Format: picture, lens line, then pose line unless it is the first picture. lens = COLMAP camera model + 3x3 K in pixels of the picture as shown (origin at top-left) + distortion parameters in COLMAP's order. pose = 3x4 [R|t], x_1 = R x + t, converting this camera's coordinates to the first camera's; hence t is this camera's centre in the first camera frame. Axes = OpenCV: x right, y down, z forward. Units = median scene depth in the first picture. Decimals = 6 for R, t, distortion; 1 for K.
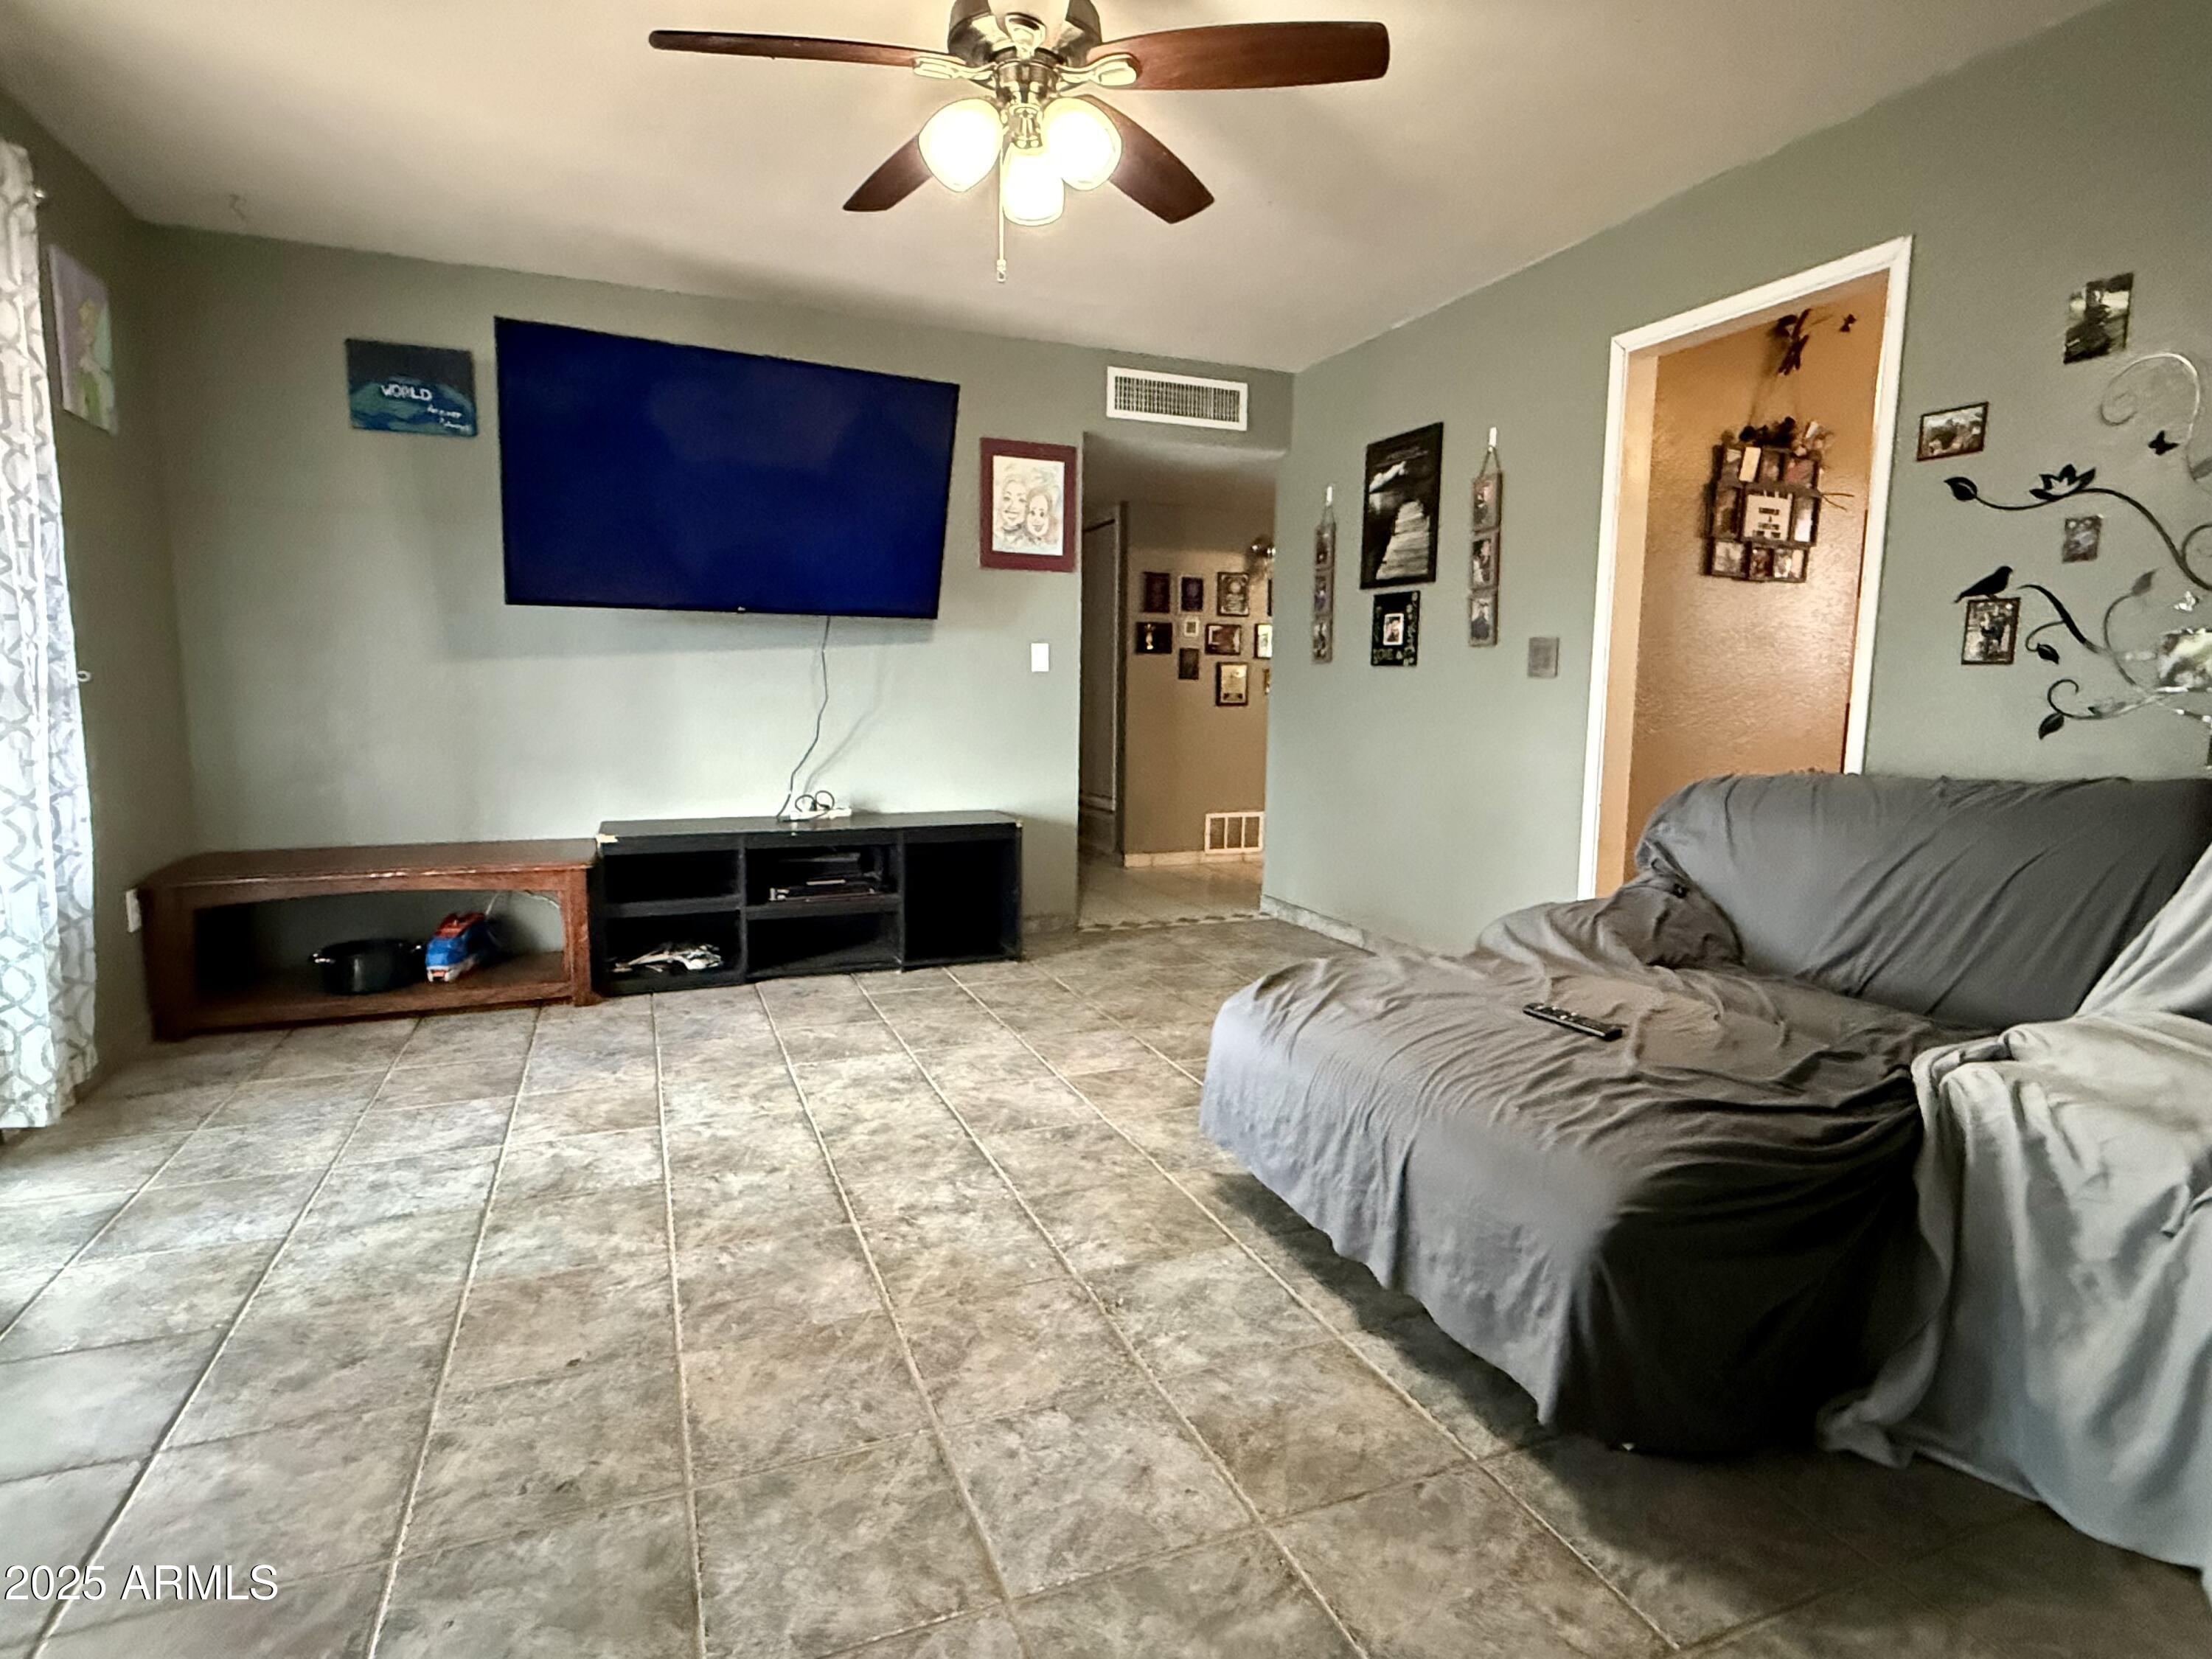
lens RADIAL K [[1158.2, 0, 1100.8], [0, 1158.2, 824.8], [0, 0, 1]] dist [-0.001190, 0.000970]
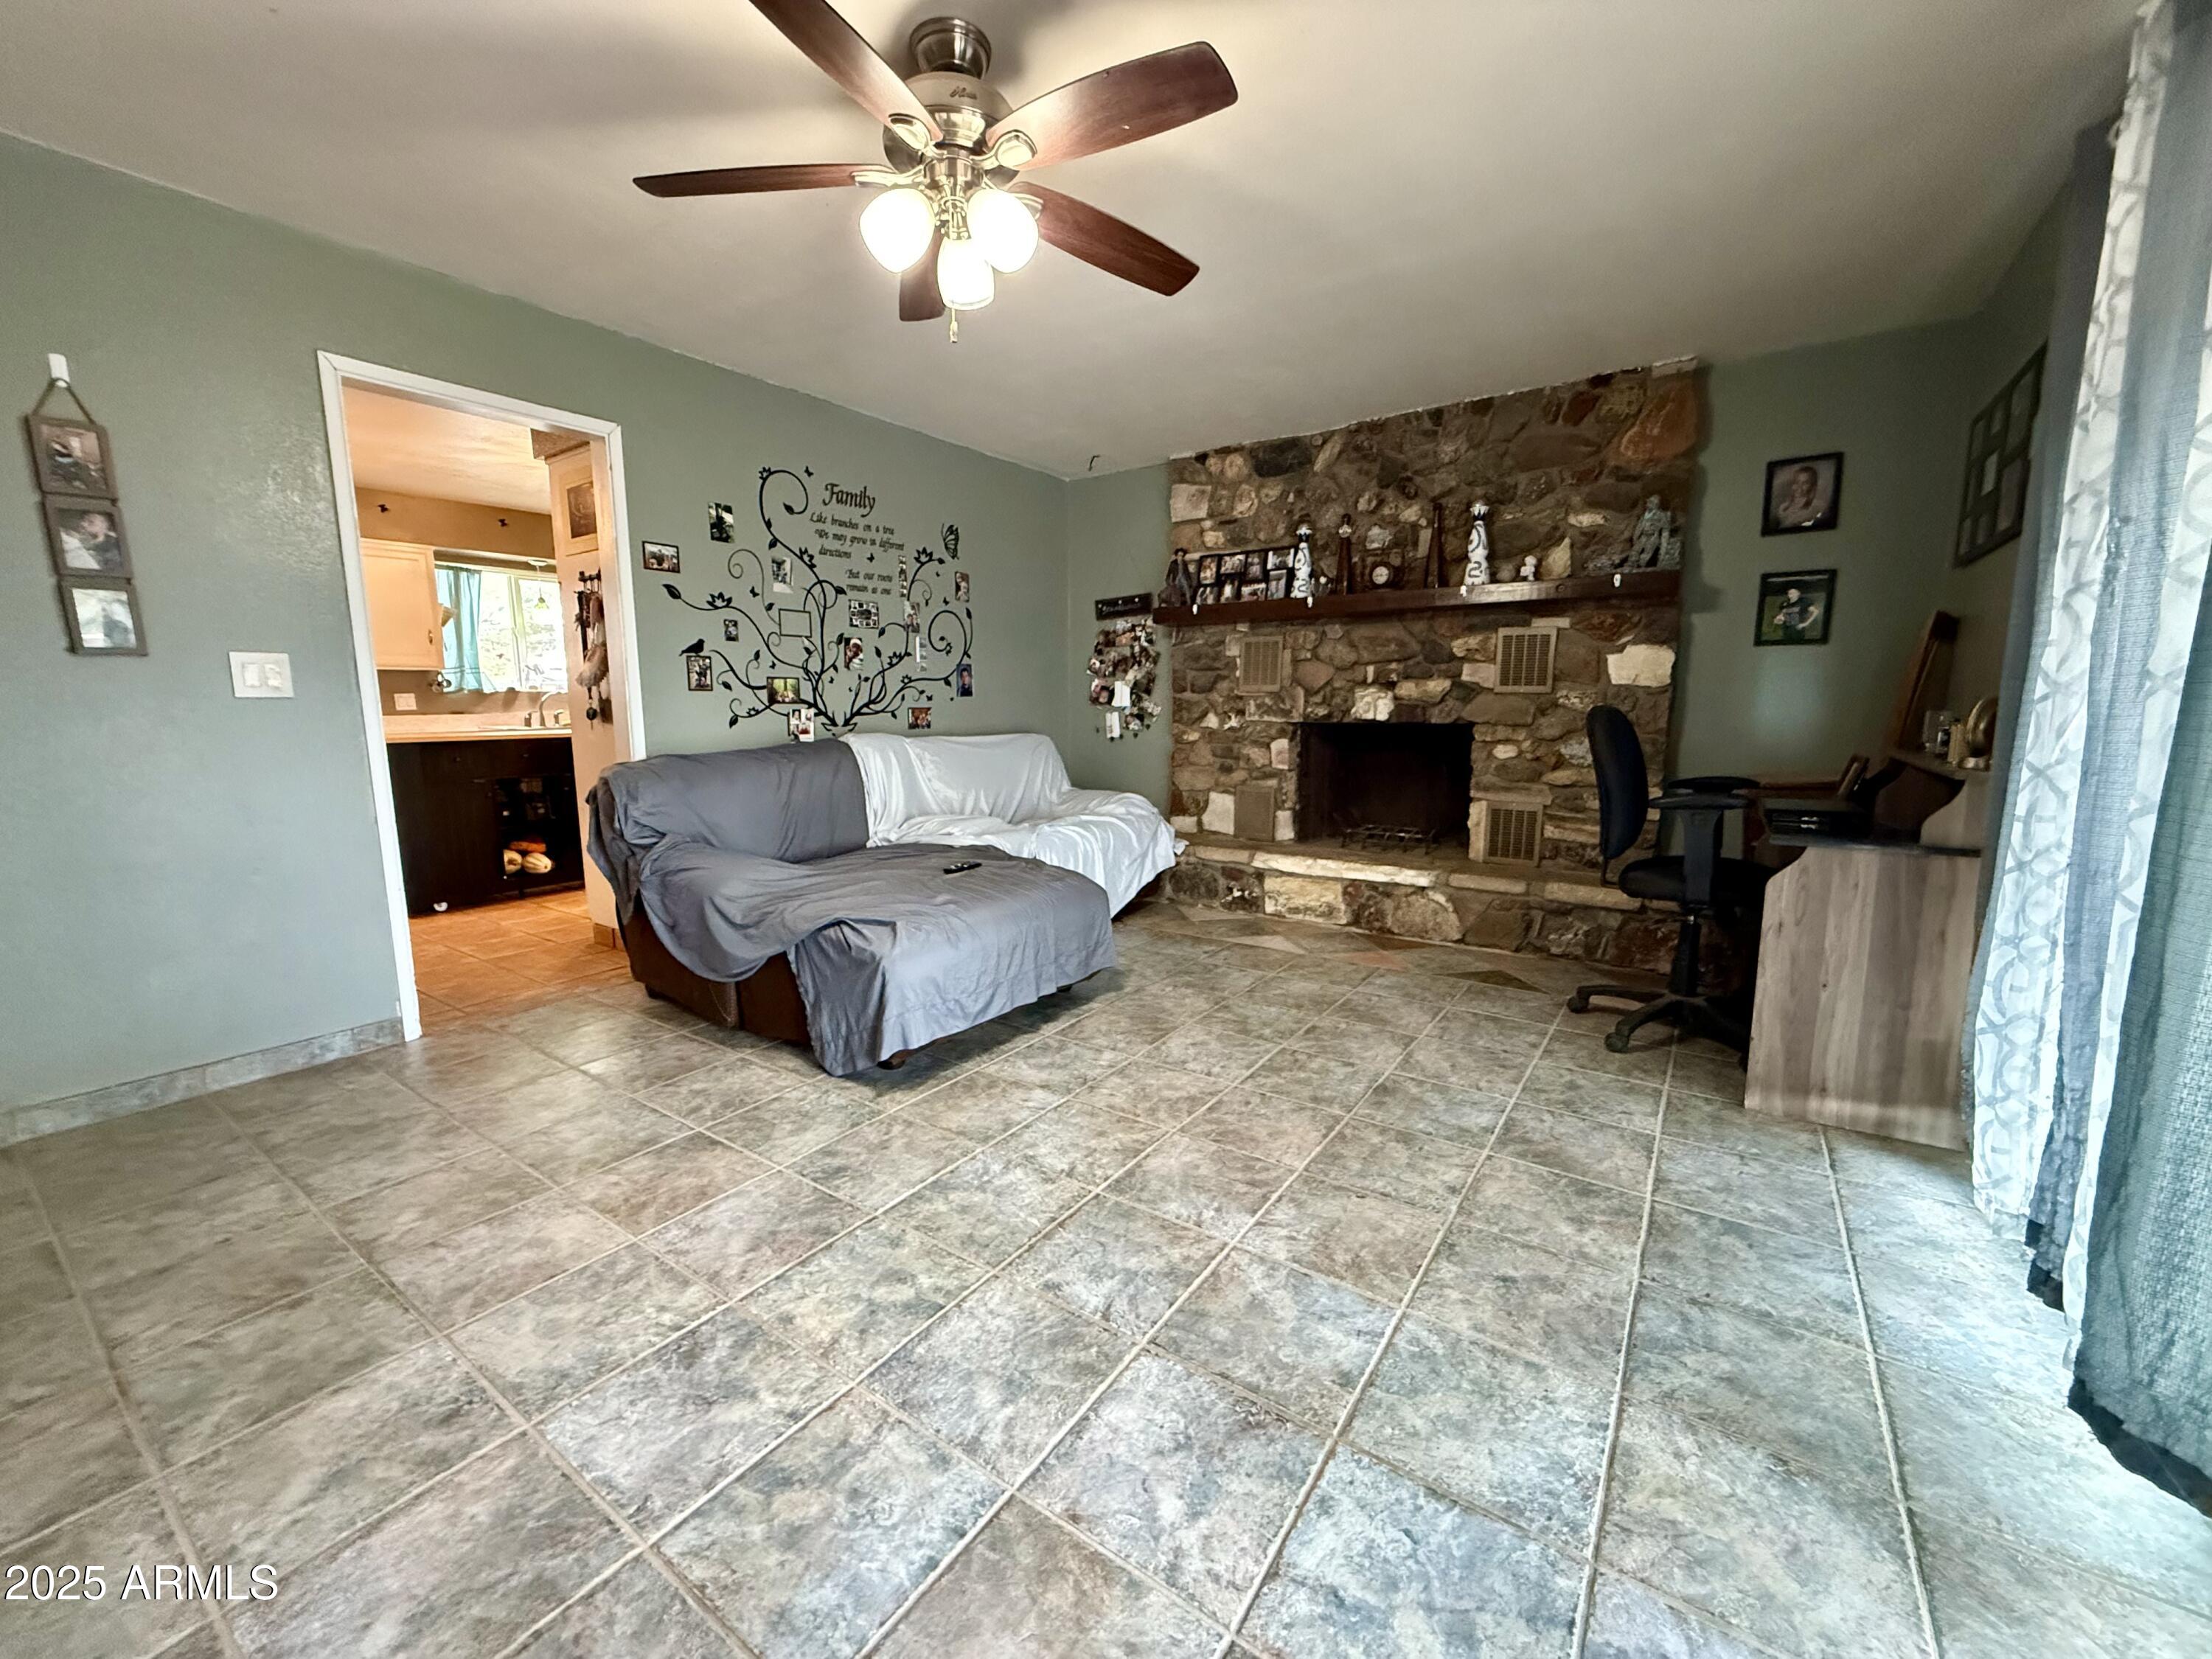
lens RADIAL K [[881.8, 0, 1106.6], [0, 881.8, 829.9], [0, 0, 1]] dist [-0.000321, -0.000046]
pose [[-0.547082, -0.132240, 0.826567, -0.836874], [0.098962, 0.970300, 0.220736, -0.178058], [-0.831209, 0.202560, -0.517747, 1.294494]]
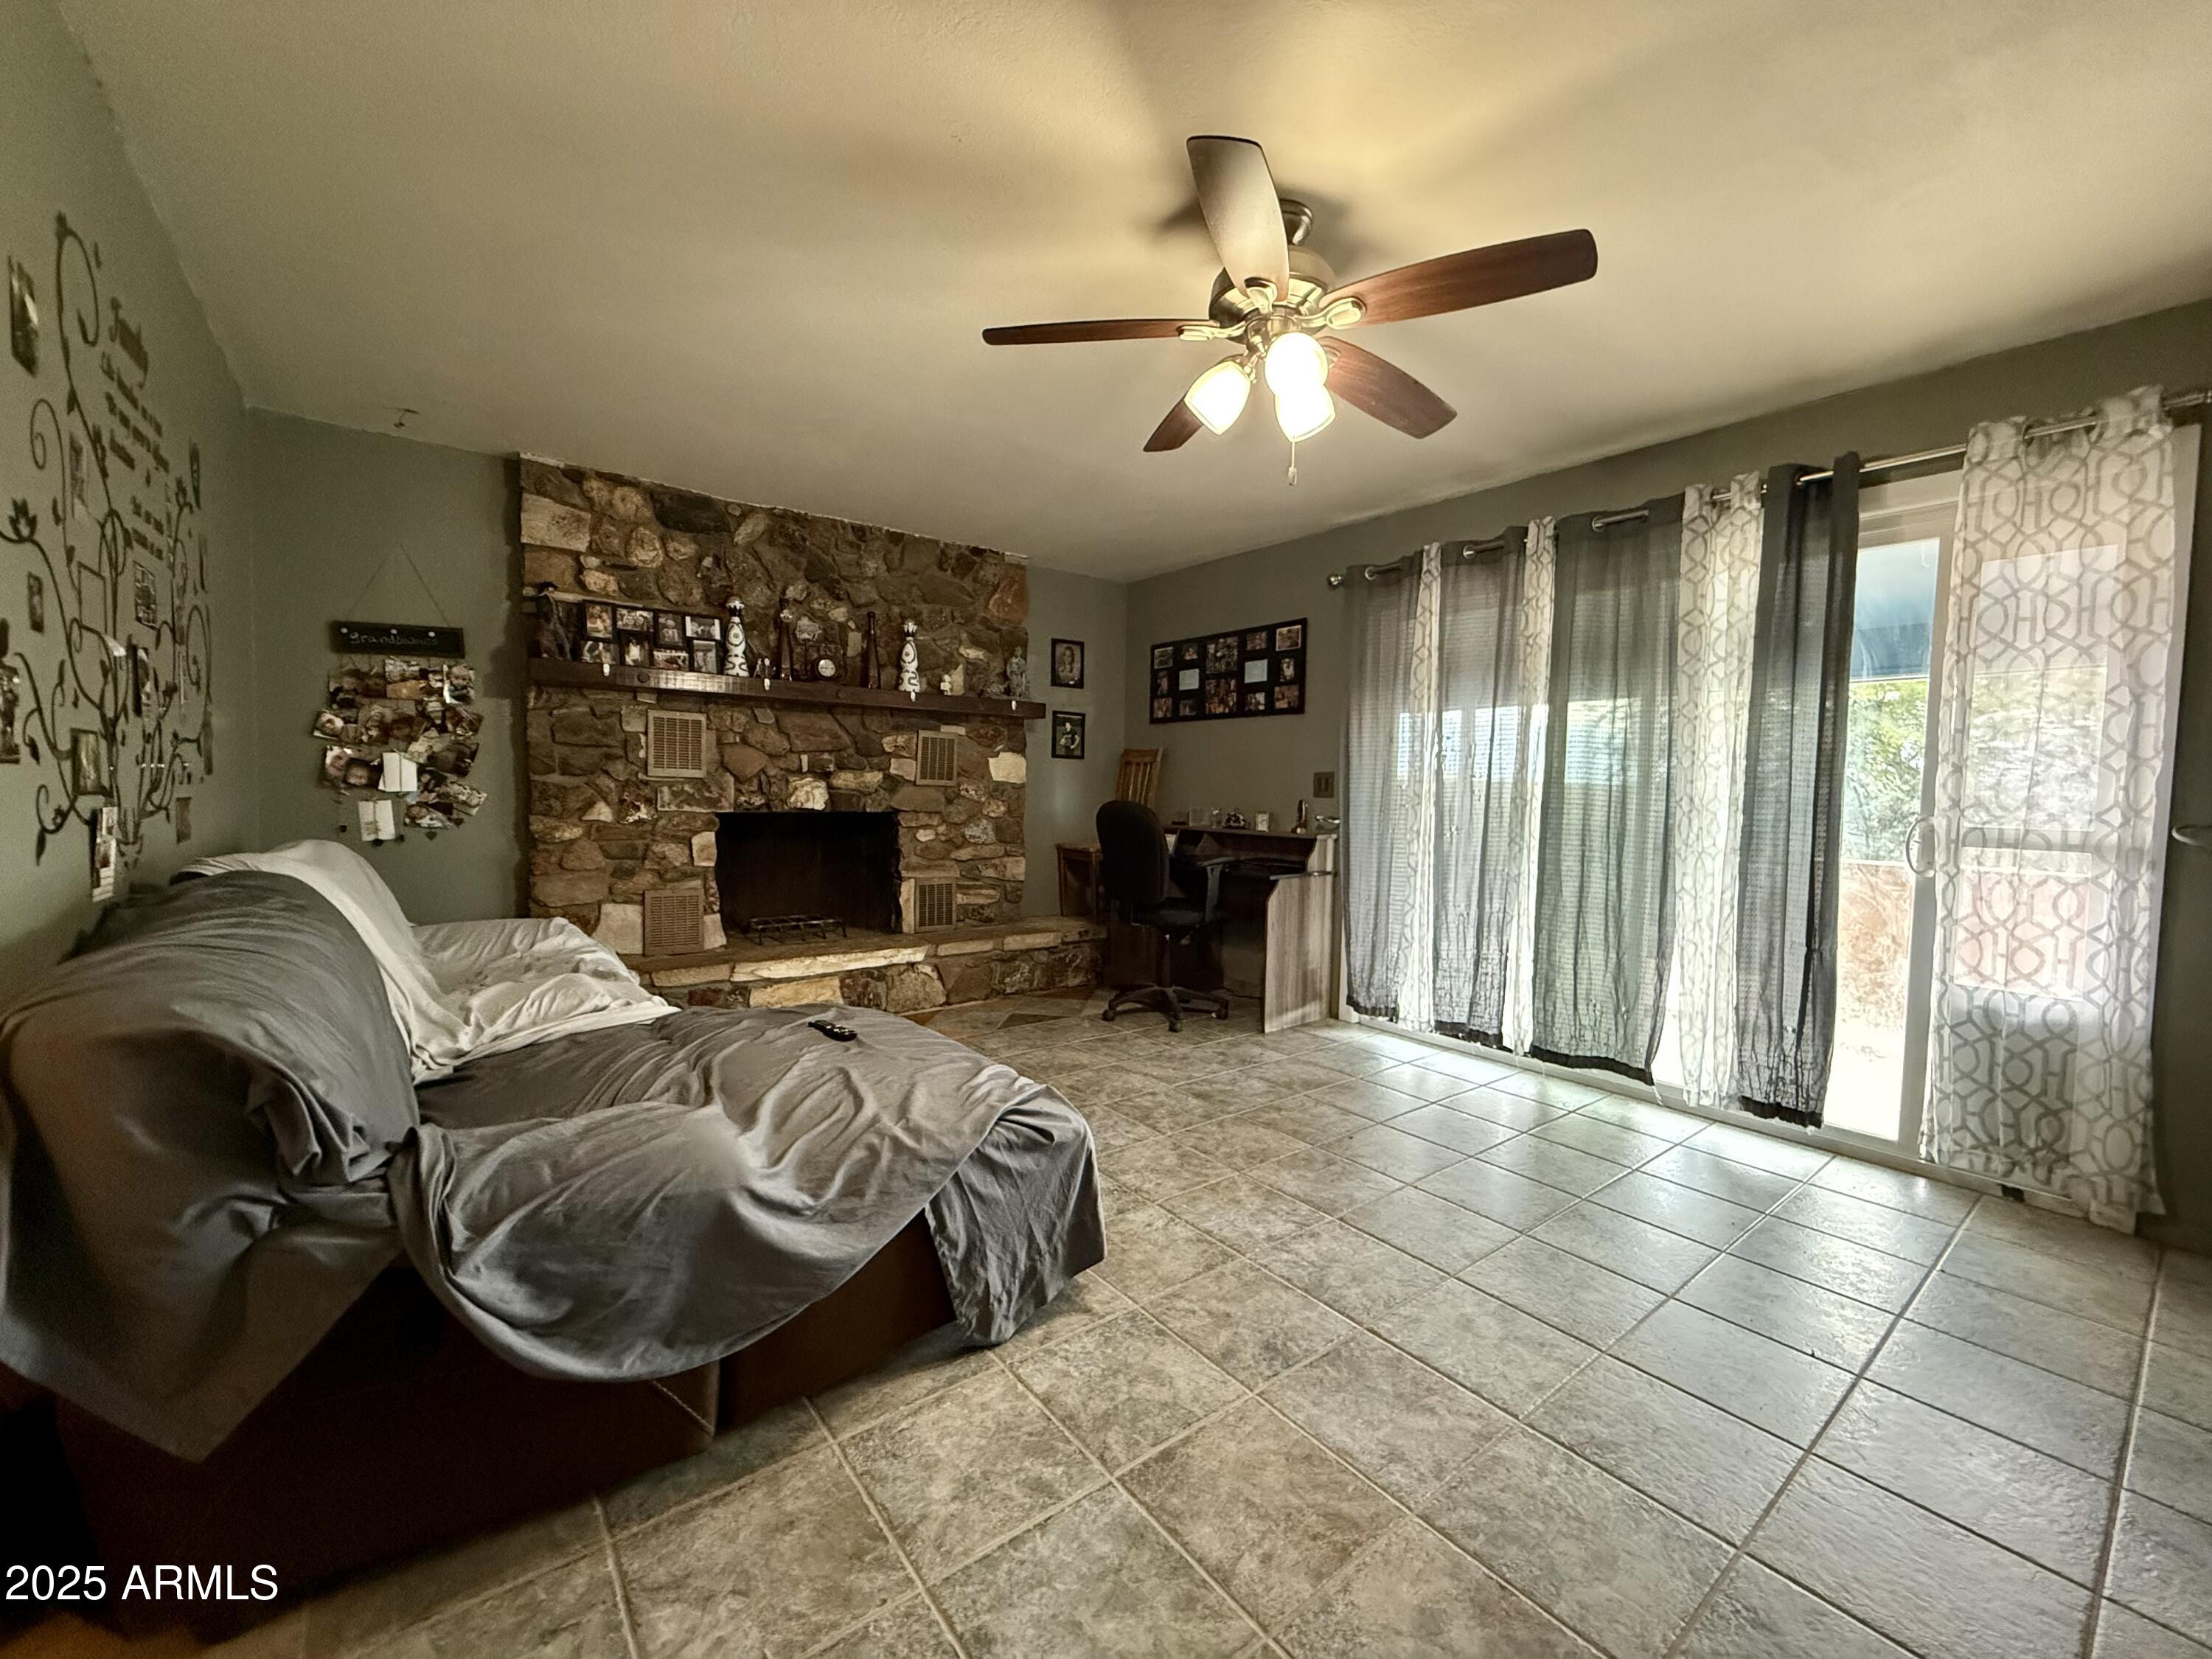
lens RADIAL K [[881.8, 0, 1106.6], [0, 881.8, 829.9], [0, 0, 1]] dist [-0.000321, -0.000046]
pose [[-0.961857, -0.020089, -0.272814, 0.311417], [-0.066917, 0.984280, 0.163450, -0.235613], [0.265242, 0.175471, -0.948080, 1.723902]]
